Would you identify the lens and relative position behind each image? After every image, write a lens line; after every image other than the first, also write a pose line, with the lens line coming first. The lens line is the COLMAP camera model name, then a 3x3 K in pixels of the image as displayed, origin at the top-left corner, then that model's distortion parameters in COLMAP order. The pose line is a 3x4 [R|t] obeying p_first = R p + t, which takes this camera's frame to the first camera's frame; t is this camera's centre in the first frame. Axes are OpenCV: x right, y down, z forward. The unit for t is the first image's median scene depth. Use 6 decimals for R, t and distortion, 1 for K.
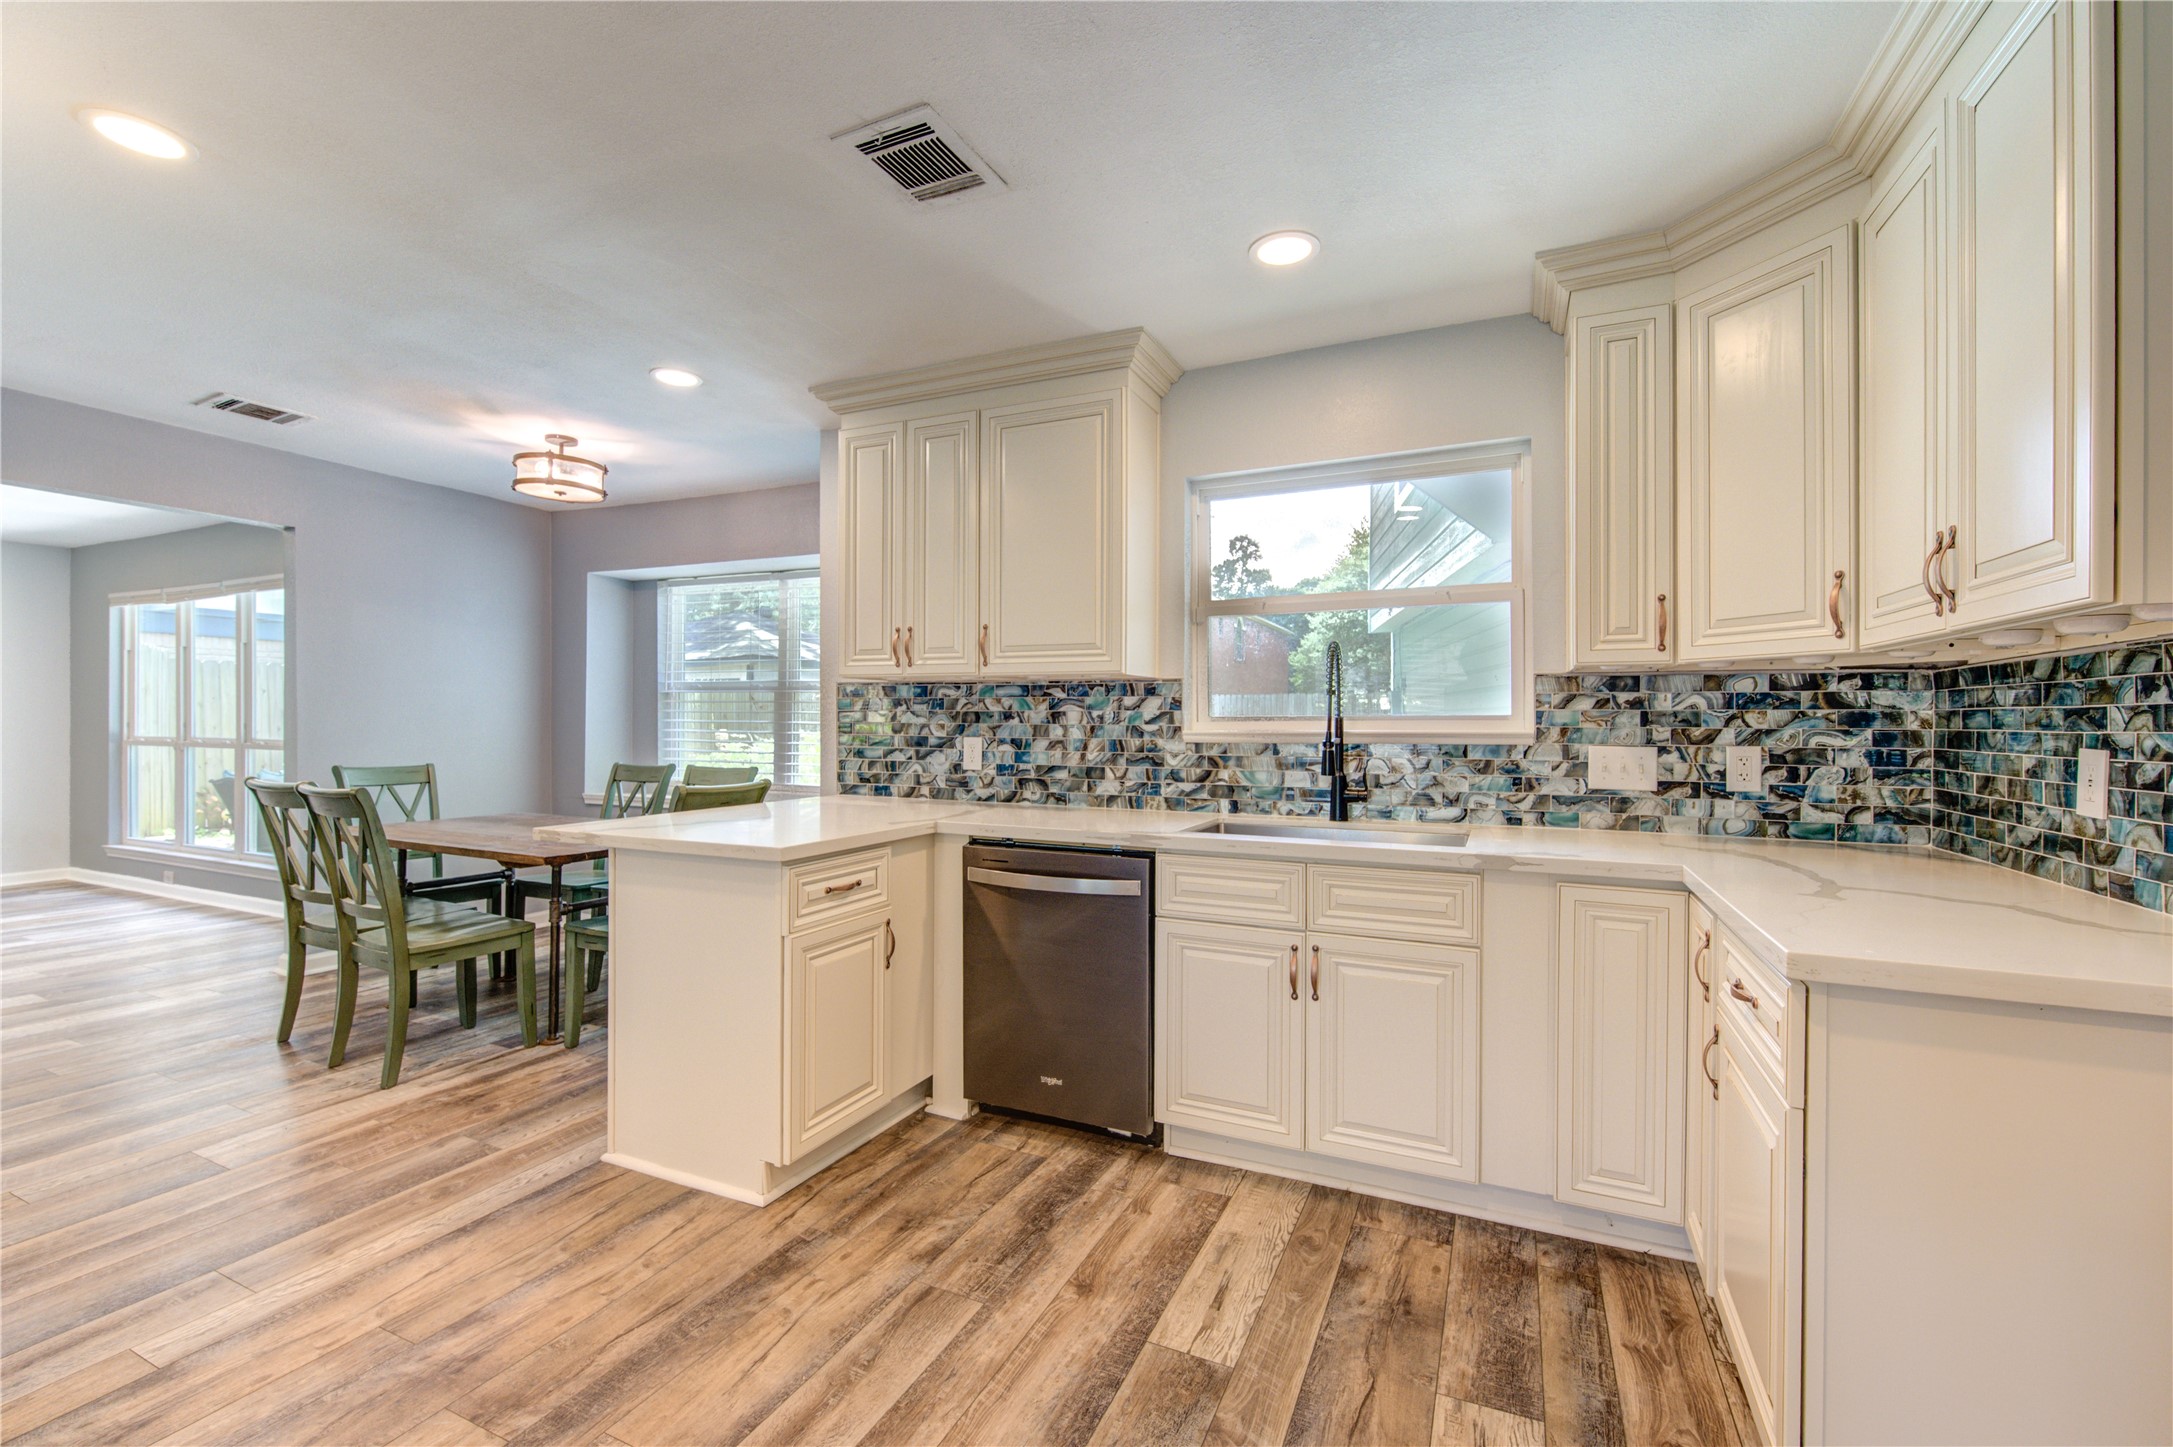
lens RADIAL K [[936.1, 0, 1093.5], [0, 936.1, 721.9], [0, 0, 1]] dist [-0.002927, -0.002477]
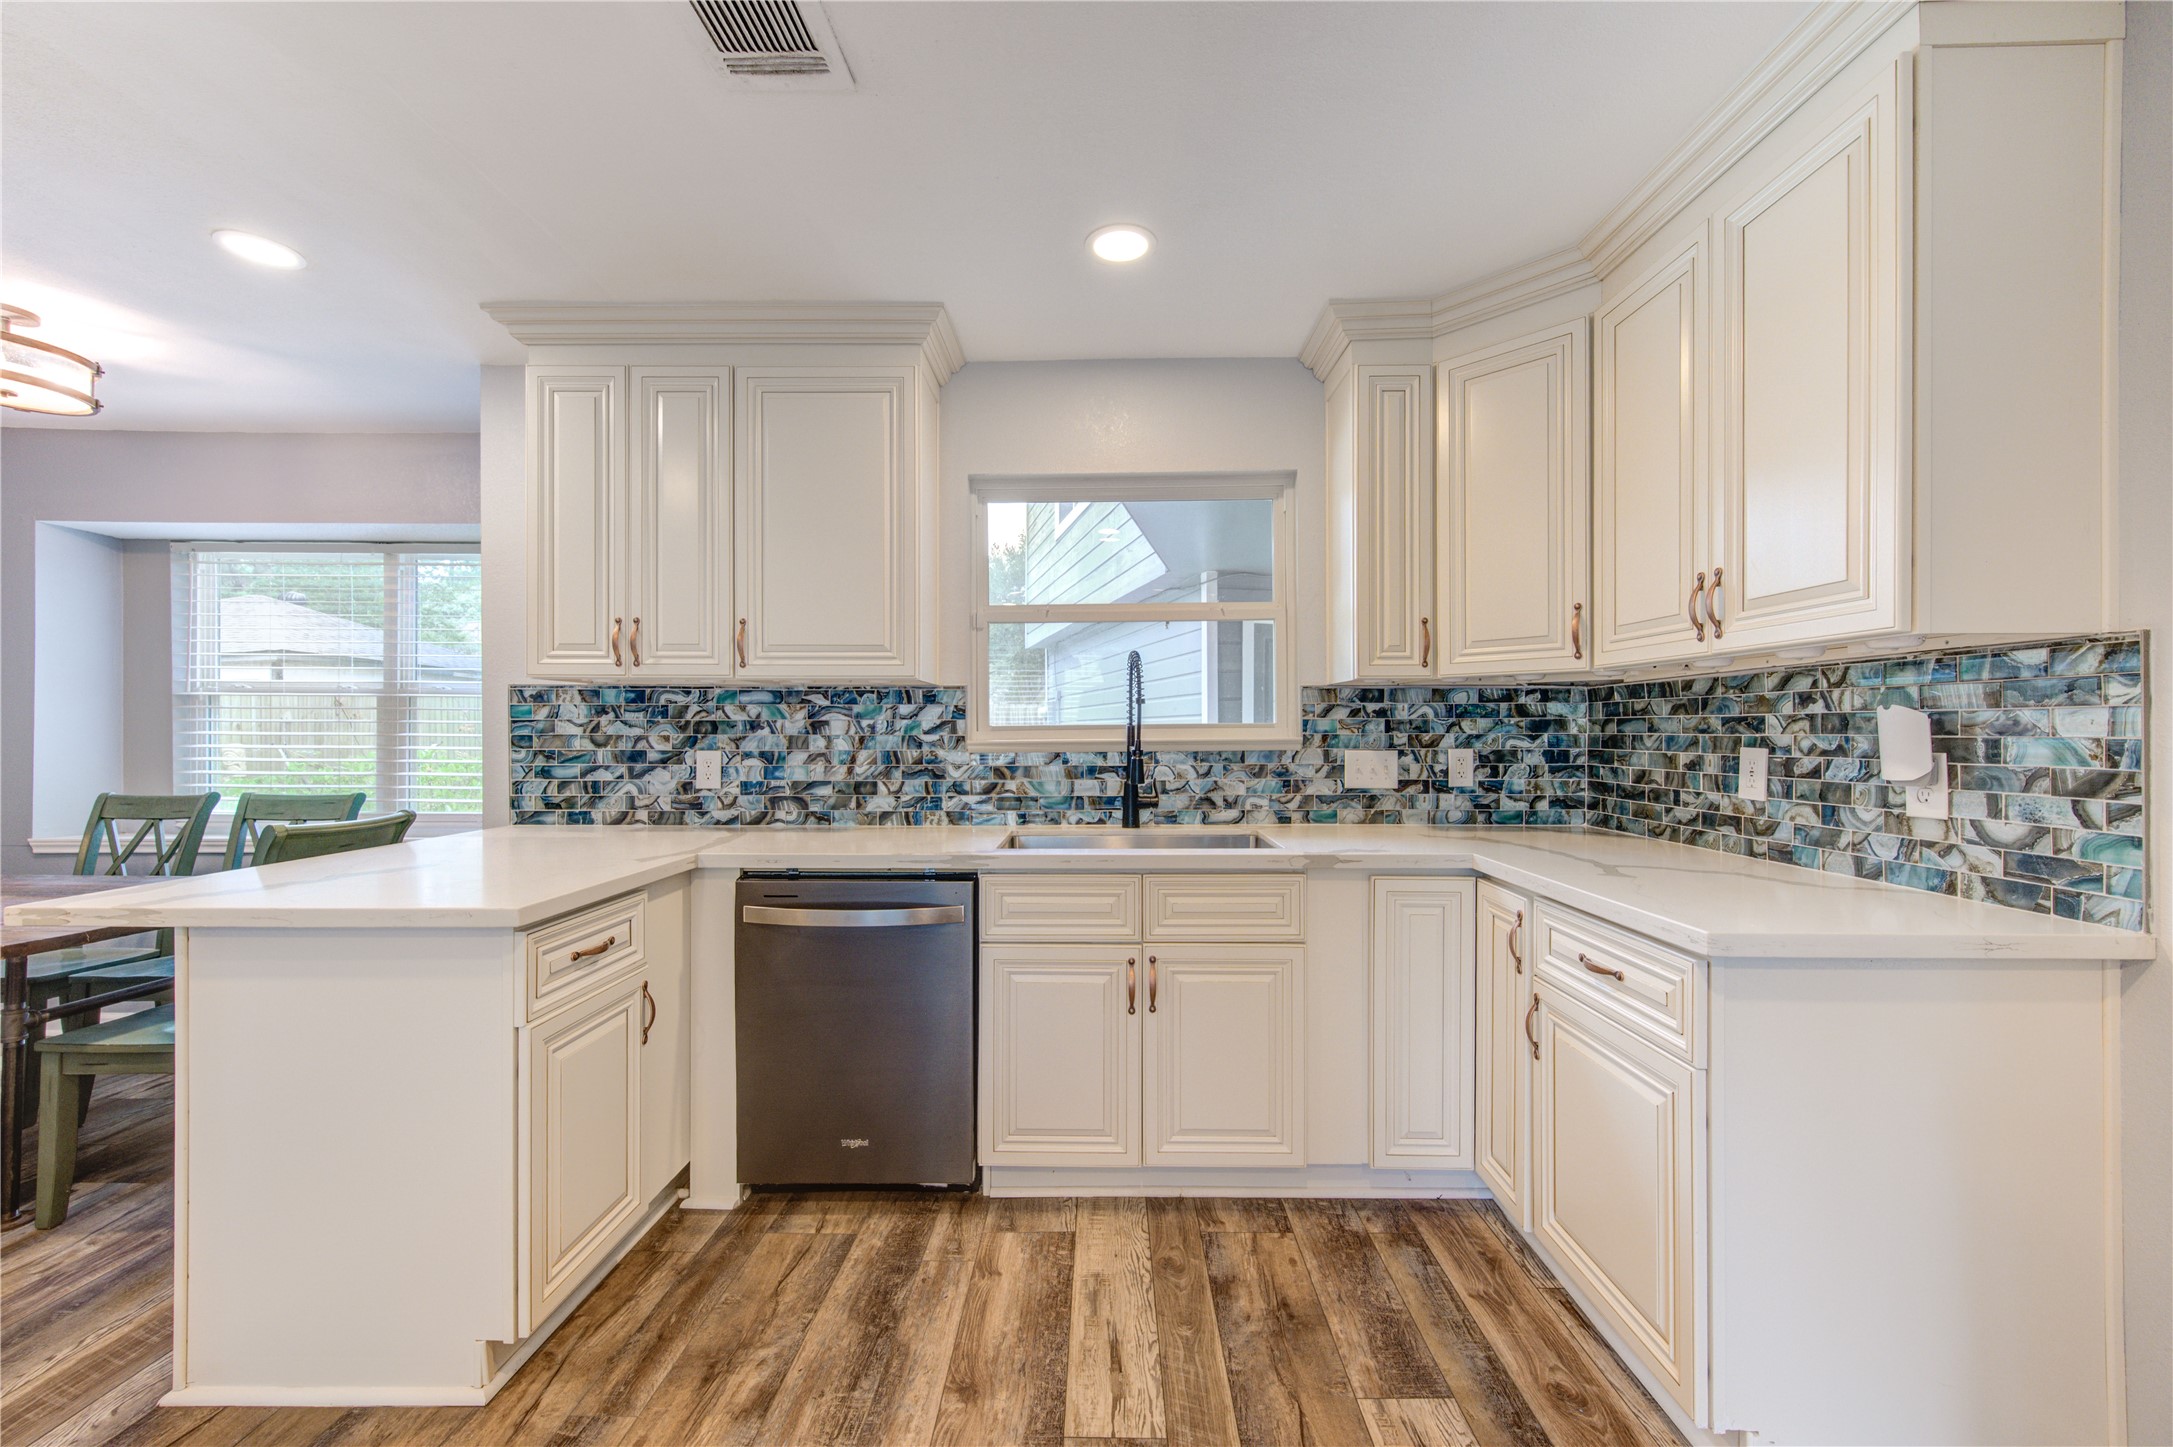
lens RADIAL K [[868.8, 0, 1101.7], [0, 868.8, 730.2], [0, 0, 1]] dist [0.002638, -0.000637]
pose [[0.911598, -0.005569, 0.411046, -0.168474], [0.005703, 0.999983, 0.000901, -0.001235], [-0.411044, 0.001523, 0.911614, 0.165750]]
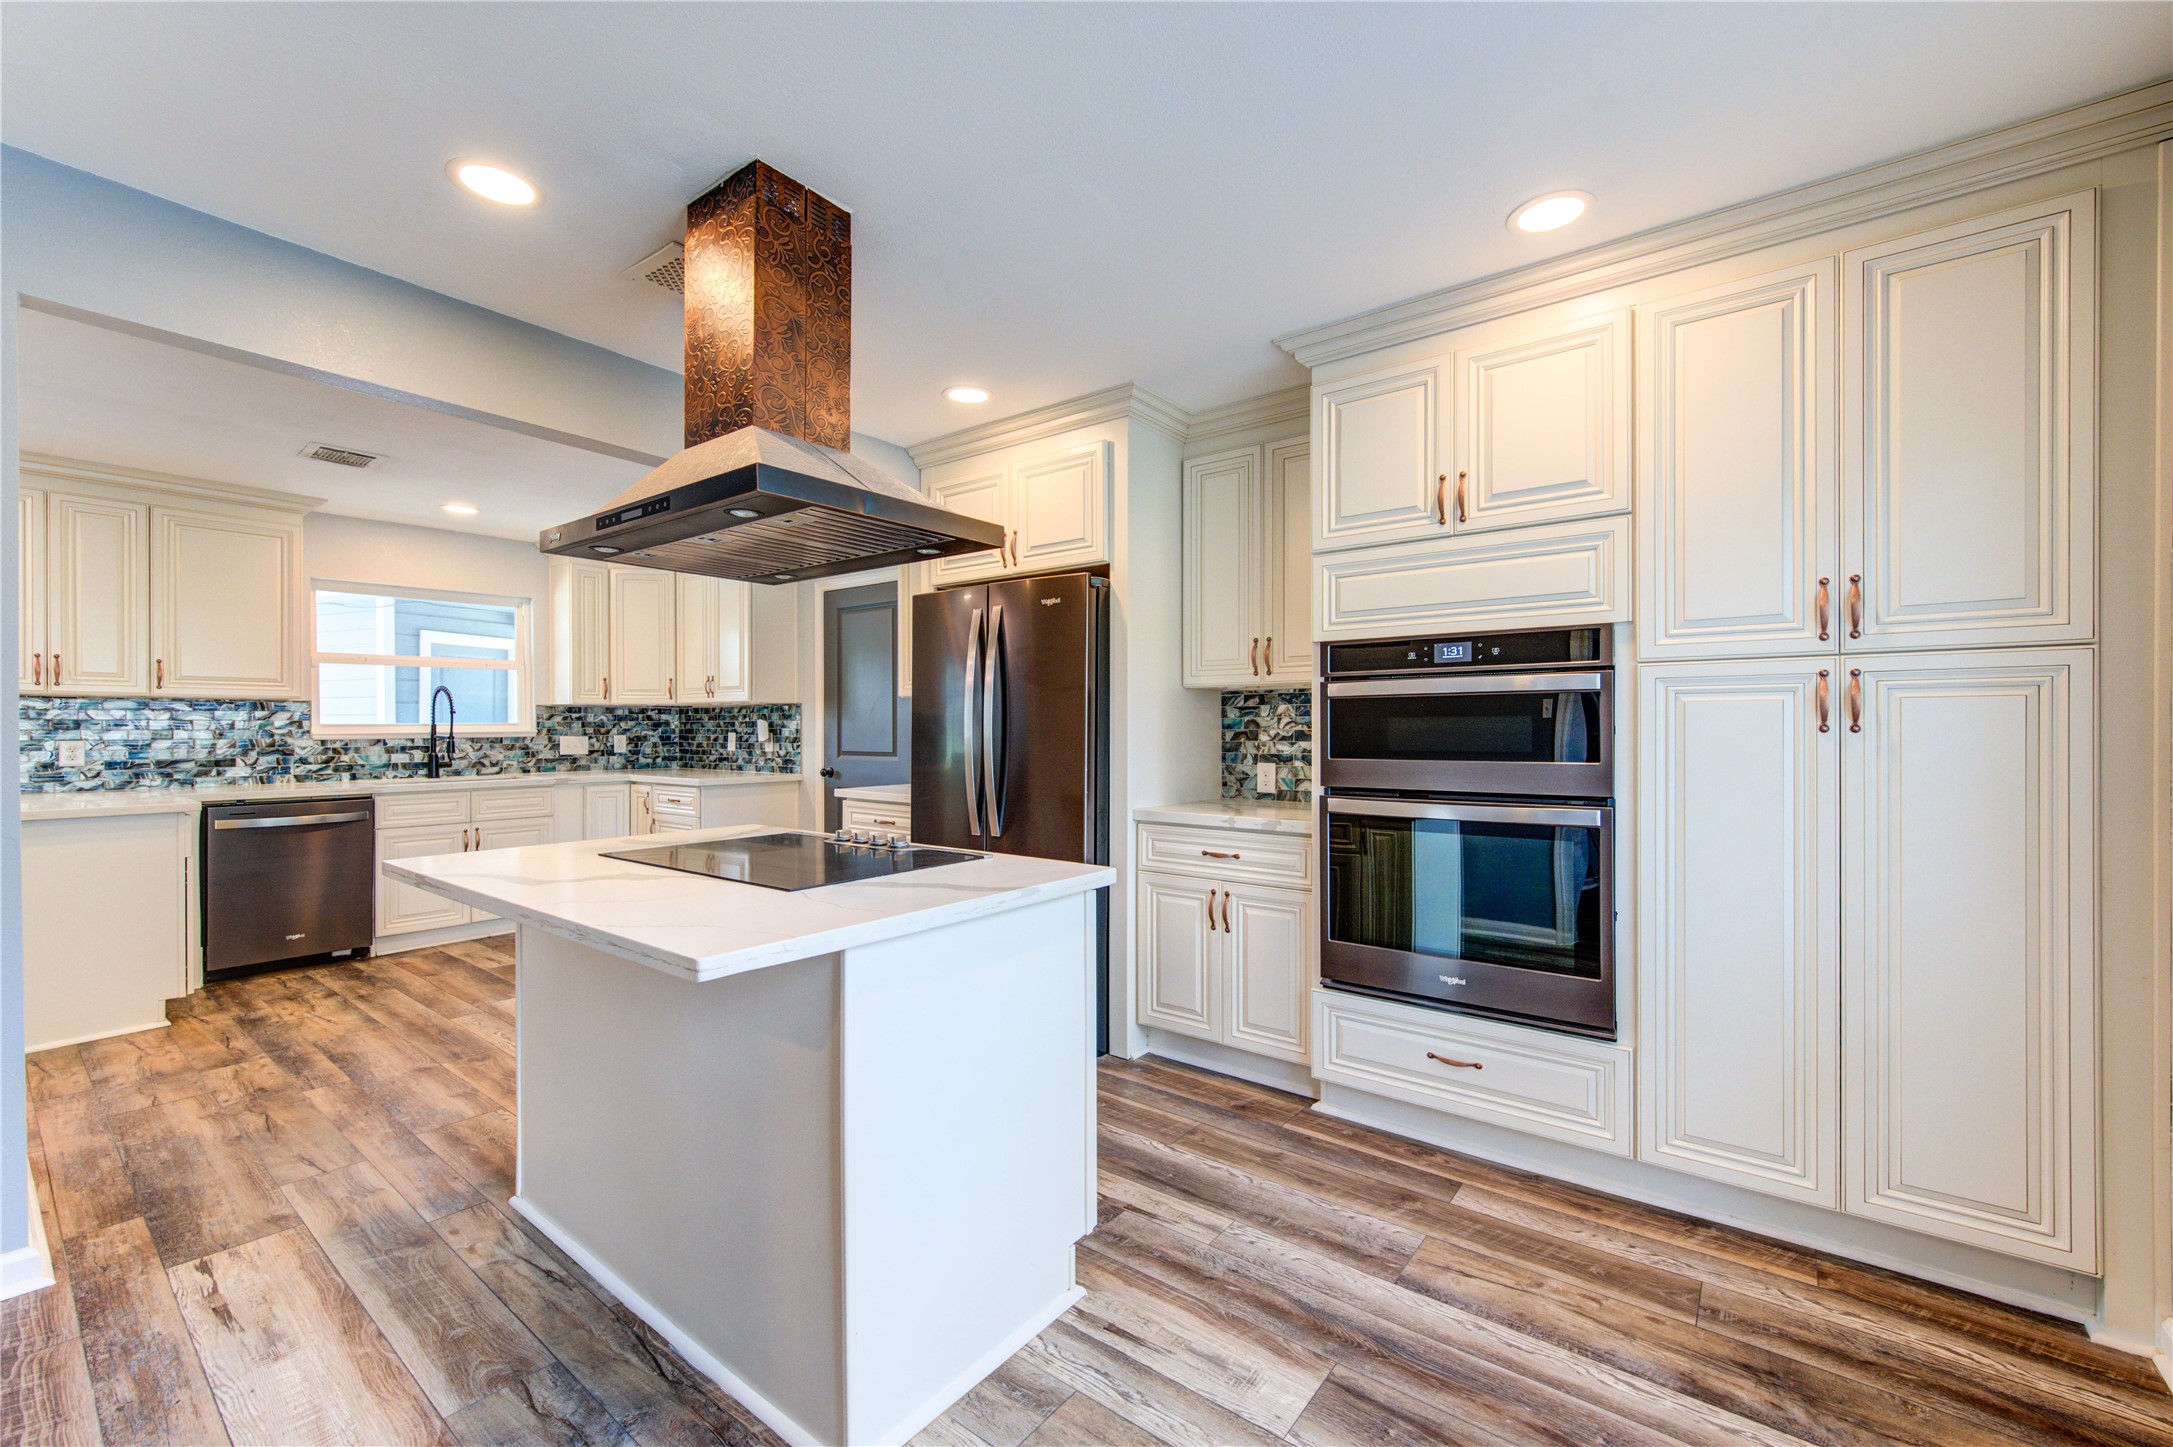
lens RADIAL K [[868.8, 0, 1150.8], [0, 868.8, 727.3], [0, 0, 1]] dist [0.002638, -0.000637]
pose [[0.176306, -0.005600, 0.984319, -1.349010], [0.003651, 0.999981, 0.005036, -0.002828], [-0.984329, 0.002705, 0.176323, -0.834708]]
